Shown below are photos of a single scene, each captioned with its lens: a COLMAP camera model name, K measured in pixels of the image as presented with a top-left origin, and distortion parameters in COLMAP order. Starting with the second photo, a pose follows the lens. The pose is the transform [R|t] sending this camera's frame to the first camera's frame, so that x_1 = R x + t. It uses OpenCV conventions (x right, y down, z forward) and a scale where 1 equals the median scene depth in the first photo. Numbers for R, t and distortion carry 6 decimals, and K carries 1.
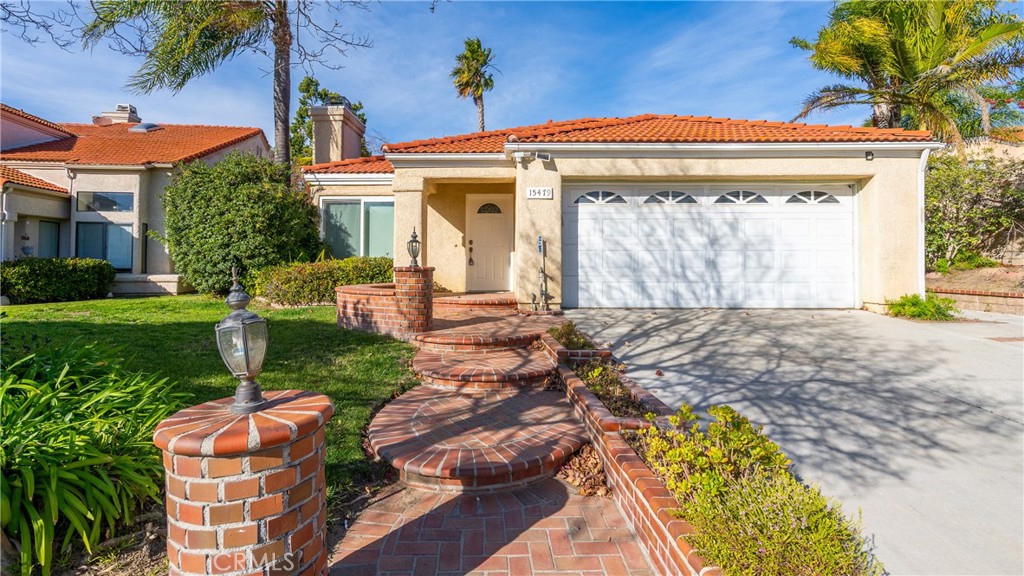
lens RADIAL K [[458.9, 0, 515.9], [0, 458.9, 228.1], [0, 0, 1]] dist [-0.001669, -0.000199]
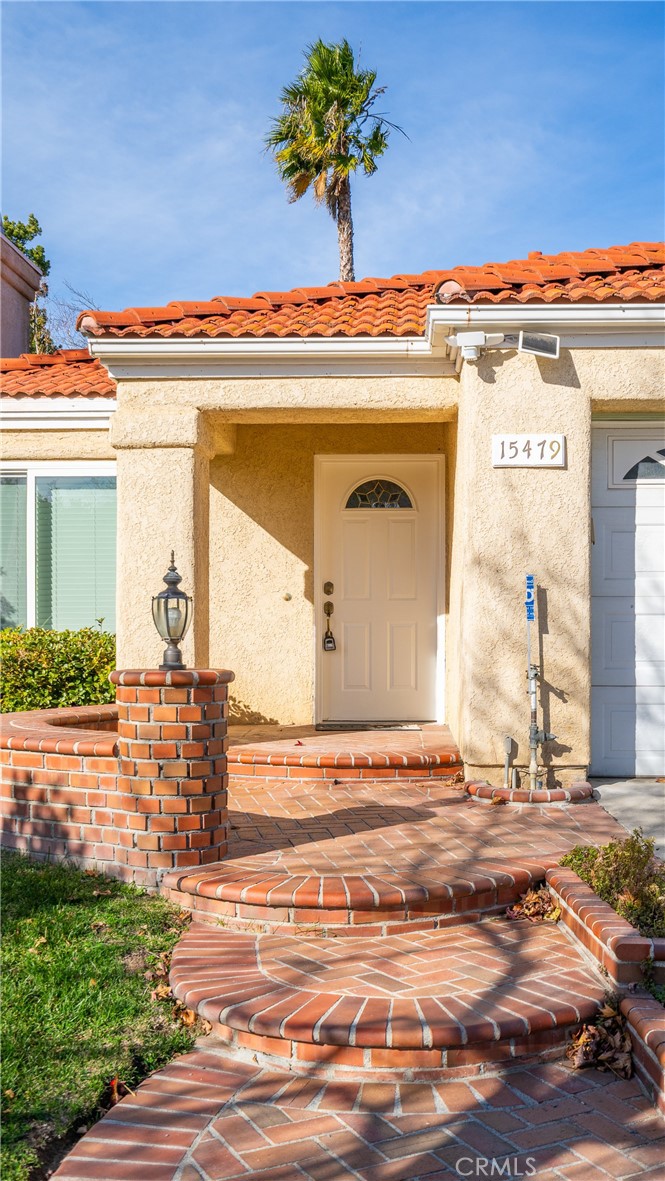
lens RADIAL K [[1157.4, 0, 387.3], [0, 1157.4, 590.3], [0, 0, 1]] dist [0.047506, 0.004274]
pose [[0.999325, 0.000395, -0.036745, -0.023348], [0.001162, 0.999102, 0.042362, -0.007712], [0.036729, -0.042376, 0.998426, 0.111040]]
